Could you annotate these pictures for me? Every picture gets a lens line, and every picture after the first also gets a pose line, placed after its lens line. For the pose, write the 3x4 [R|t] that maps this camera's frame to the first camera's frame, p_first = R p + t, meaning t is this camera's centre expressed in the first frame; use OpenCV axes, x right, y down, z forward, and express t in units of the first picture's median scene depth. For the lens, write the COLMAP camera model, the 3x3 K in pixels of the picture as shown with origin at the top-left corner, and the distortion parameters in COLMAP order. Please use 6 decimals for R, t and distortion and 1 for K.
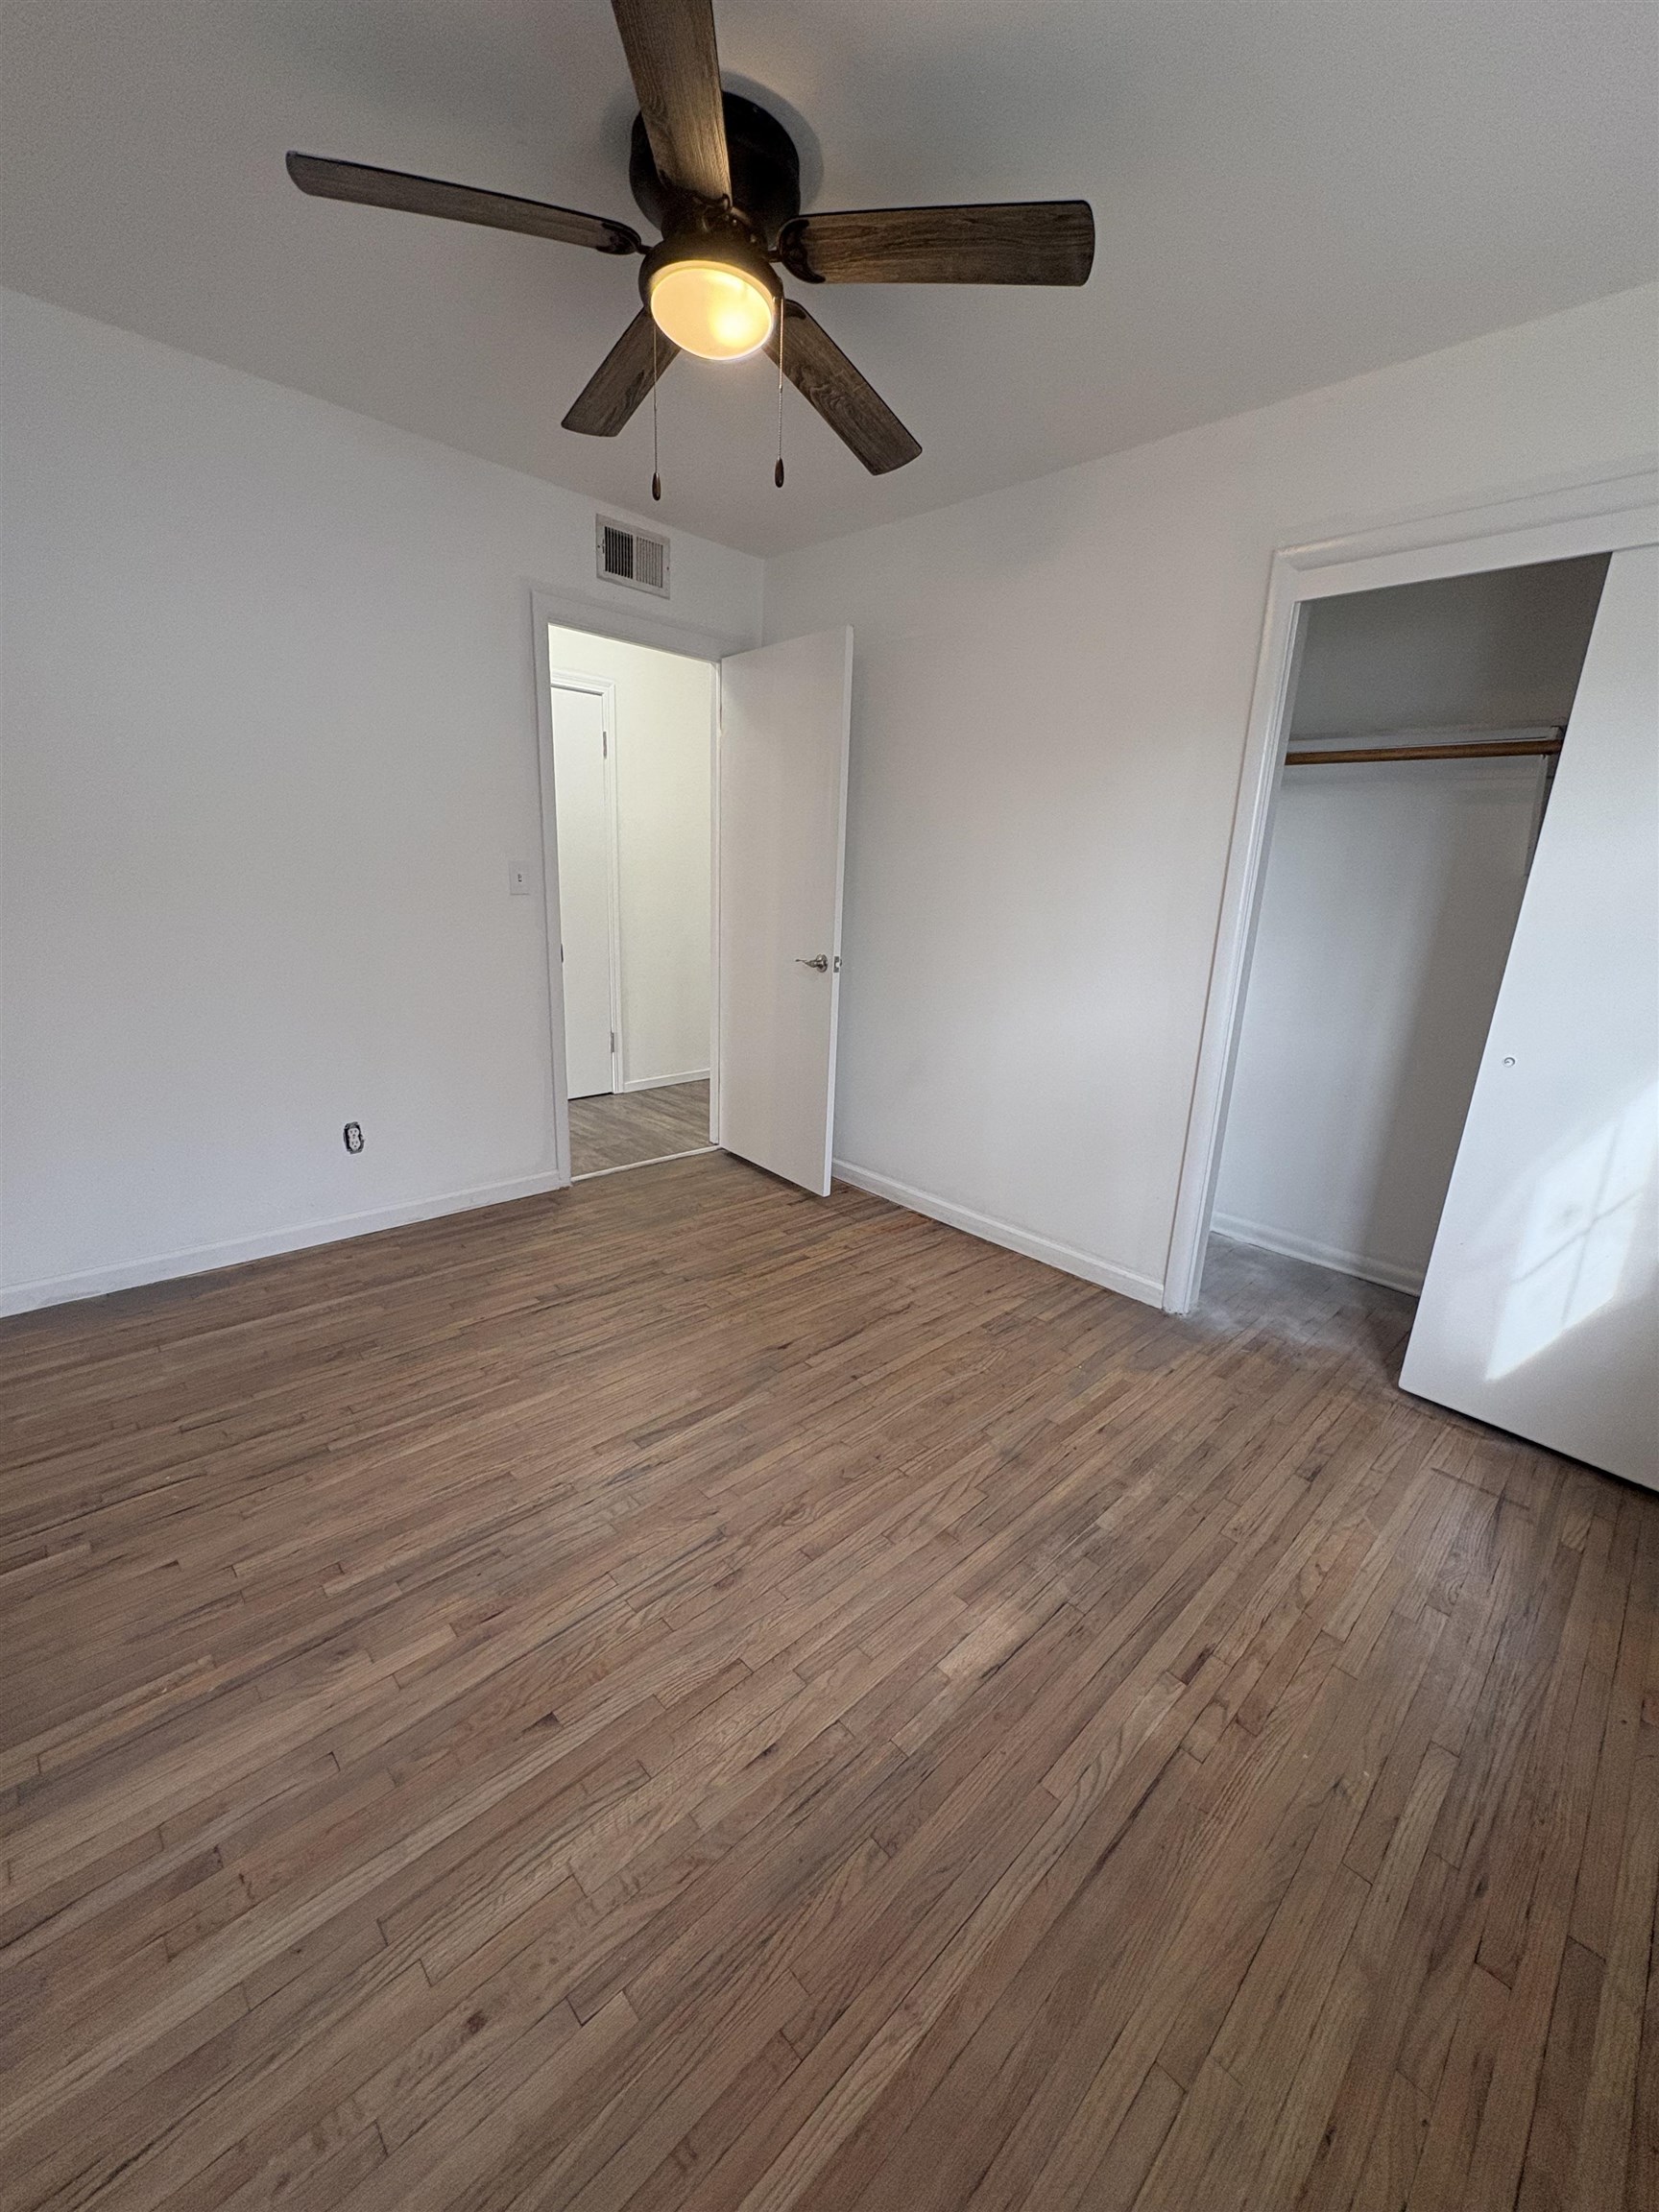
lens RADIAL K [[857.9, 0, 830.4], [0, 857.9, 1099.2], [0, 0, 1]] dist [0.002322, 0.000252]
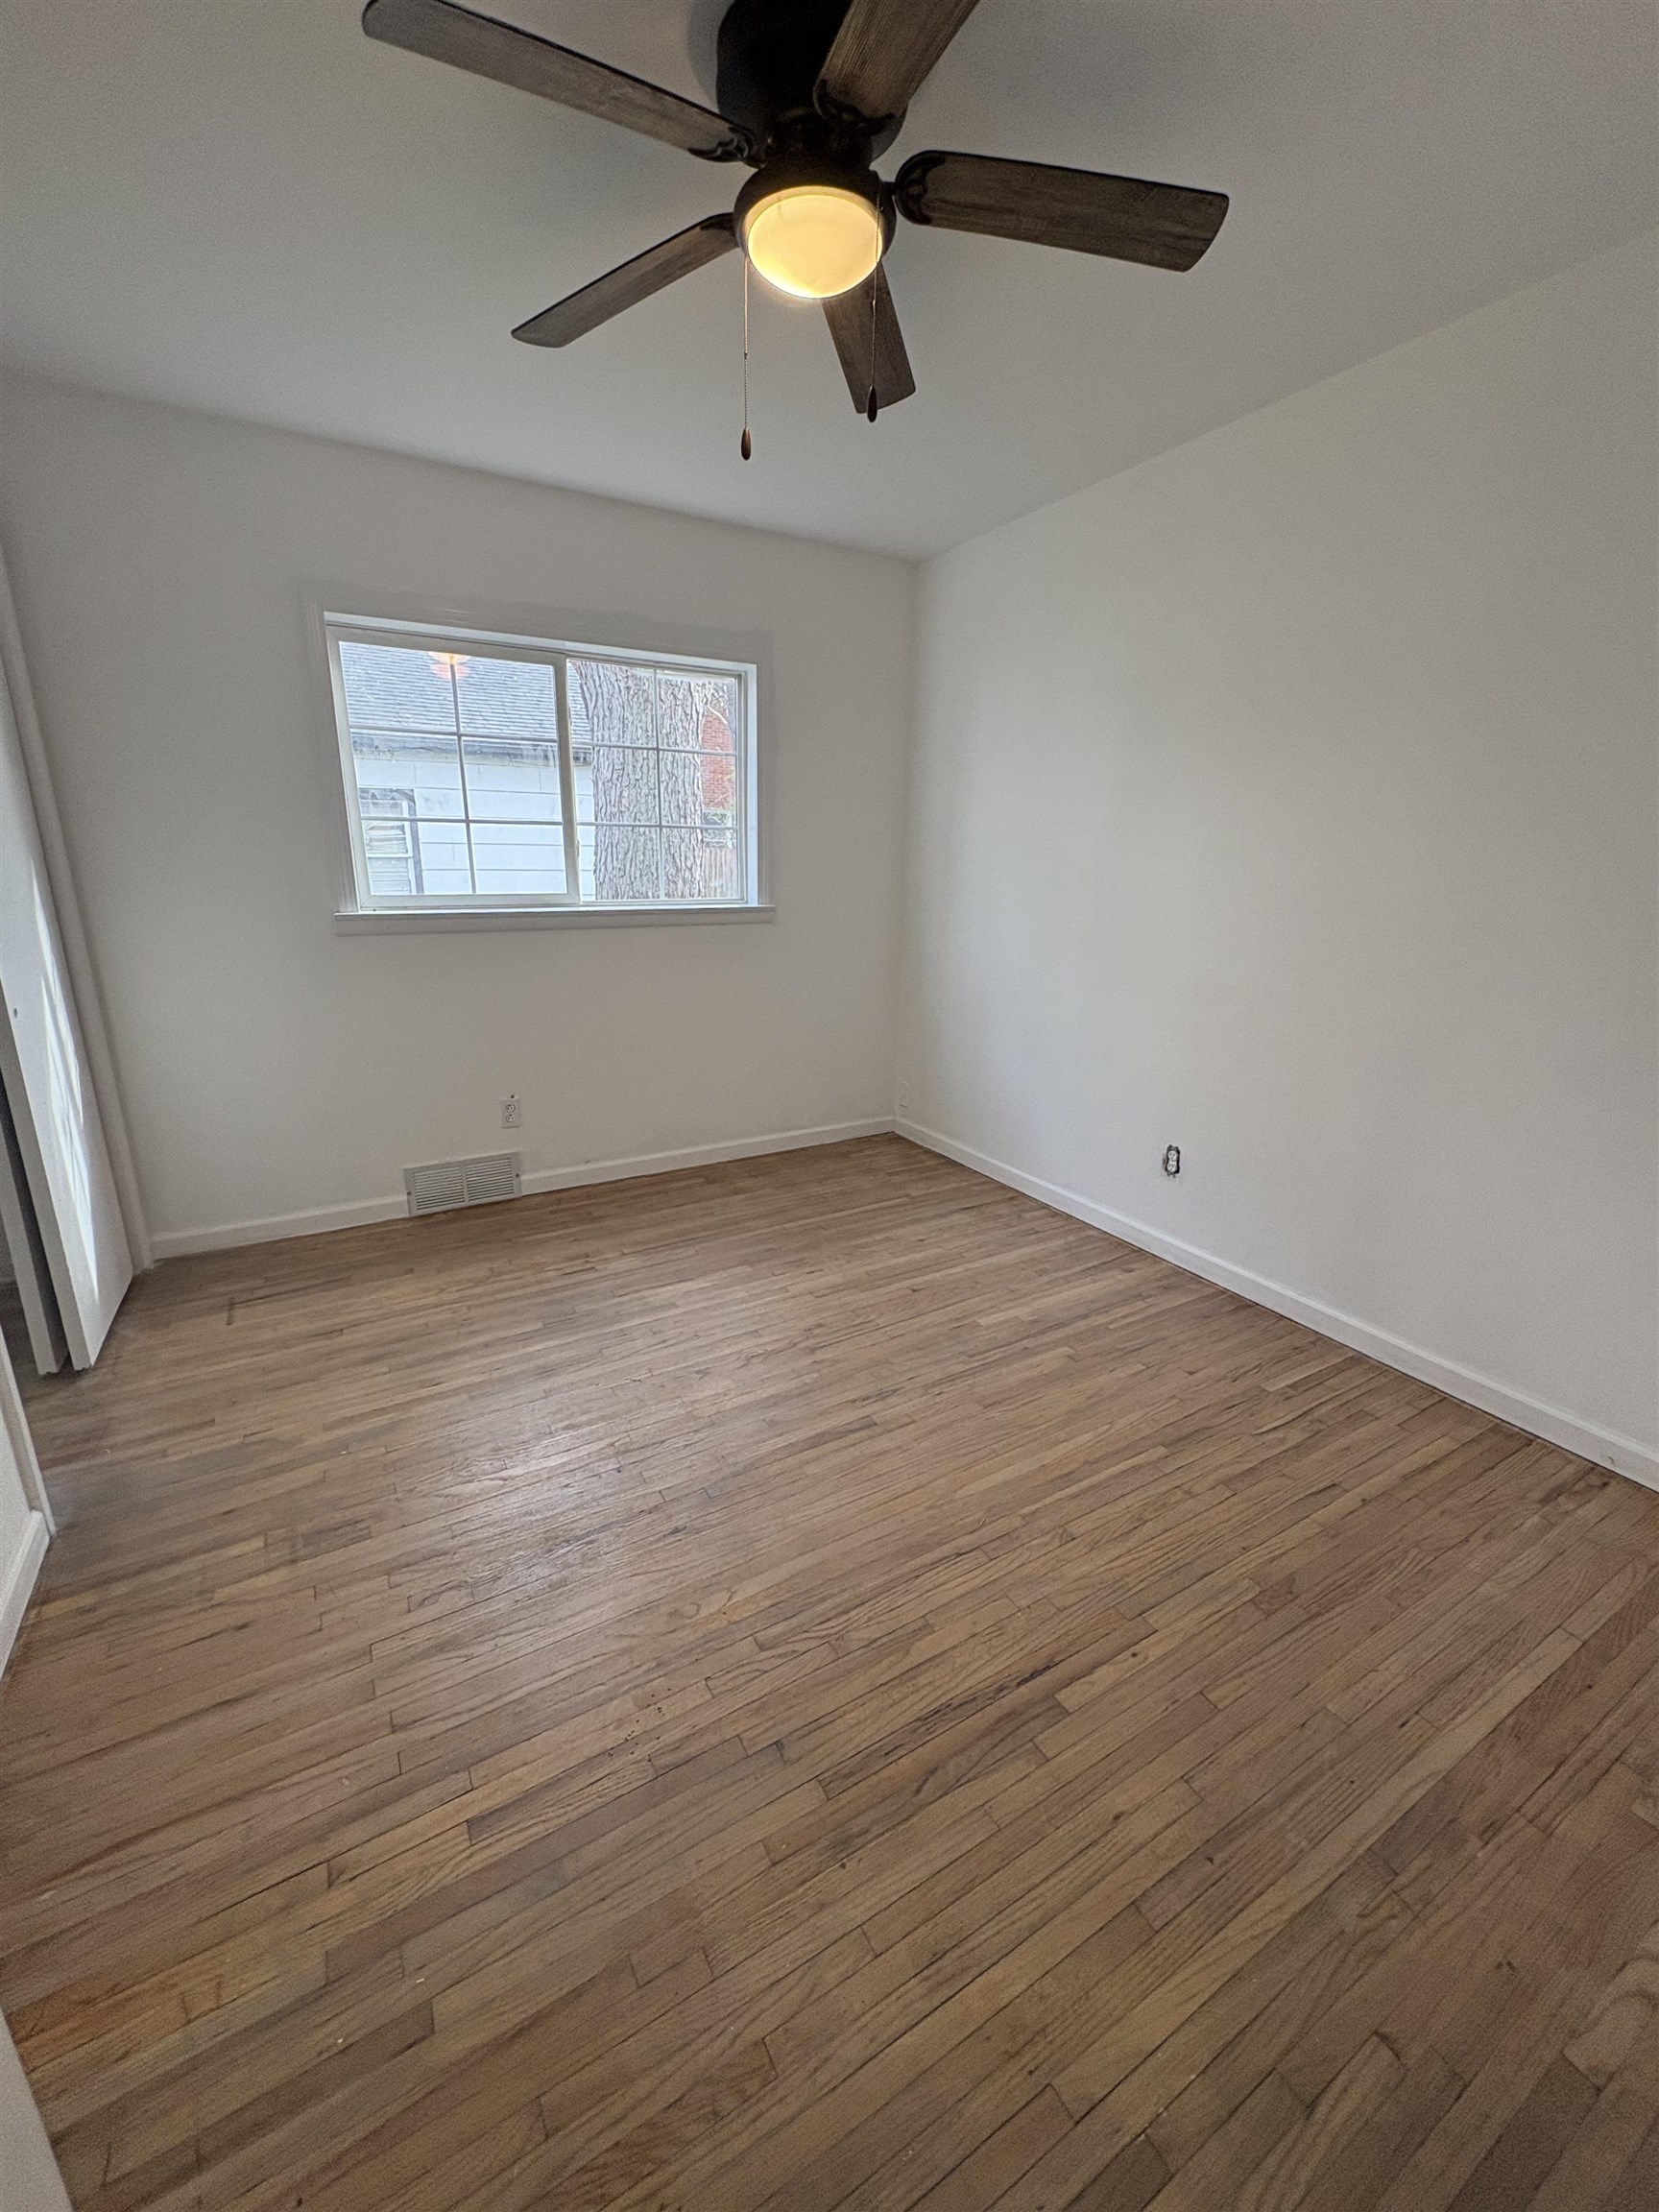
lens RADIAL K [[882.4, 0, 832.8], [0, 882.4, 1104.4], [0, 0, 1]] dist [0.000752, 0.000201]
pose [[-0.968027, -0.123704, 0.218222, -0.402995], [0.008607, 0.853054, 0.521751, -0.539676], [-0.250698, 0.506947, -0.824715, 1.888307]]
